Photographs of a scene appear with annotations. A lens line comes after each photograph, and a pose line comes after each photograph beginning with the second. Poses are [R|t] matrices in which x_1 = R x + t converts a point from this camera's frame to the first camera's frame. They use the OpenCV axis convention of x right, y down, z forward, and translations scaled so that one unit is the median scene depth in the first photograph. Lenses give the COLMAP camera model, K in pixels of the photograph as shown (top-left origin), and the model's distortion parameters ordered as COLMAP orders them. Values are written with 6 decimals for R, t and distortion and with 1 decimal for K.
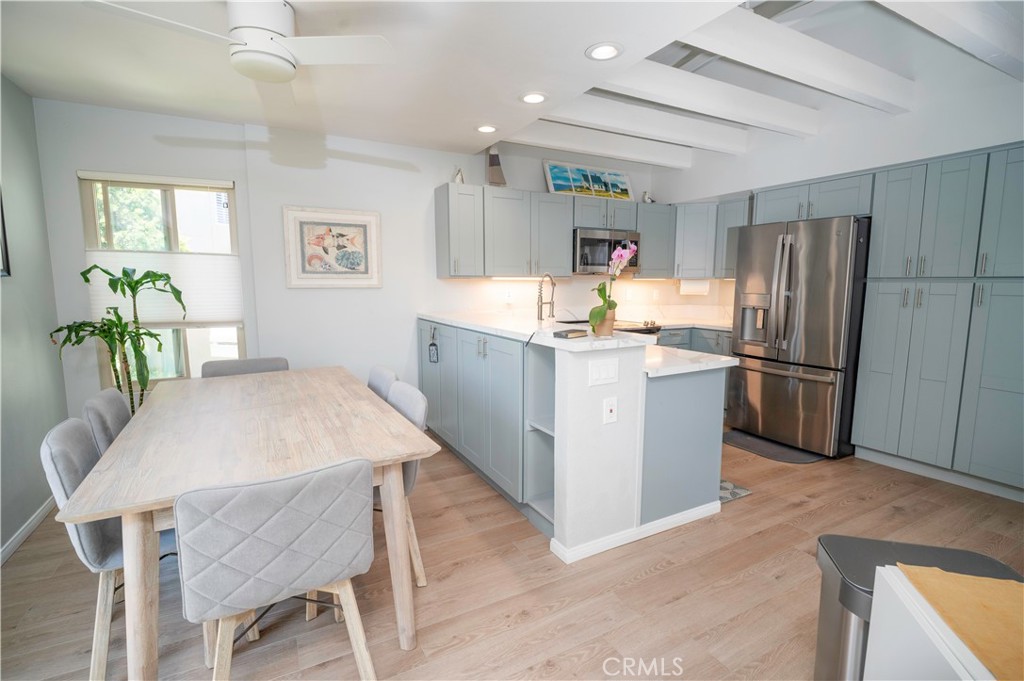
lens RADIAL K [[474.9, 0, 510.1], [0, 474.9, 341.9], [0, 0, 1]] dist [-0.014177, -0.000713]
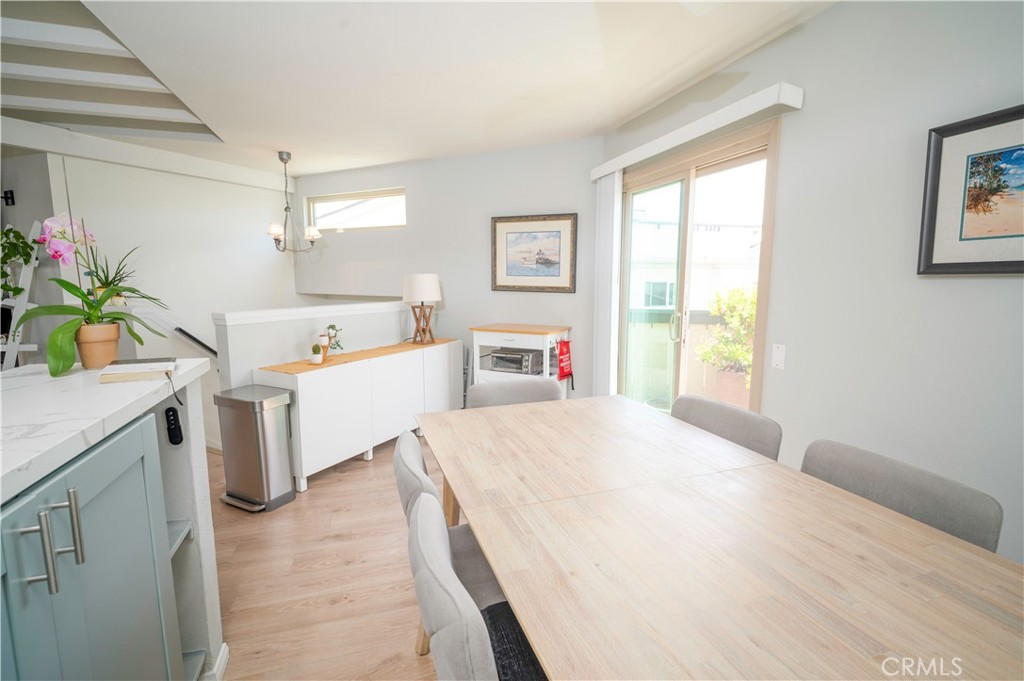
lens RADIAL K [[474.9, 0, 514.0], [0, 474.9, 338.4], [0, 0, 1]] dist [-0.014177, -0.000713]
pose [[-0.984854, -0.028526, 0.171026, -0.512304], [0.015385, 0.968106, 0.250070, -0.228252], [-0.172704, 0.248913, -0.953003, 1.764614]]
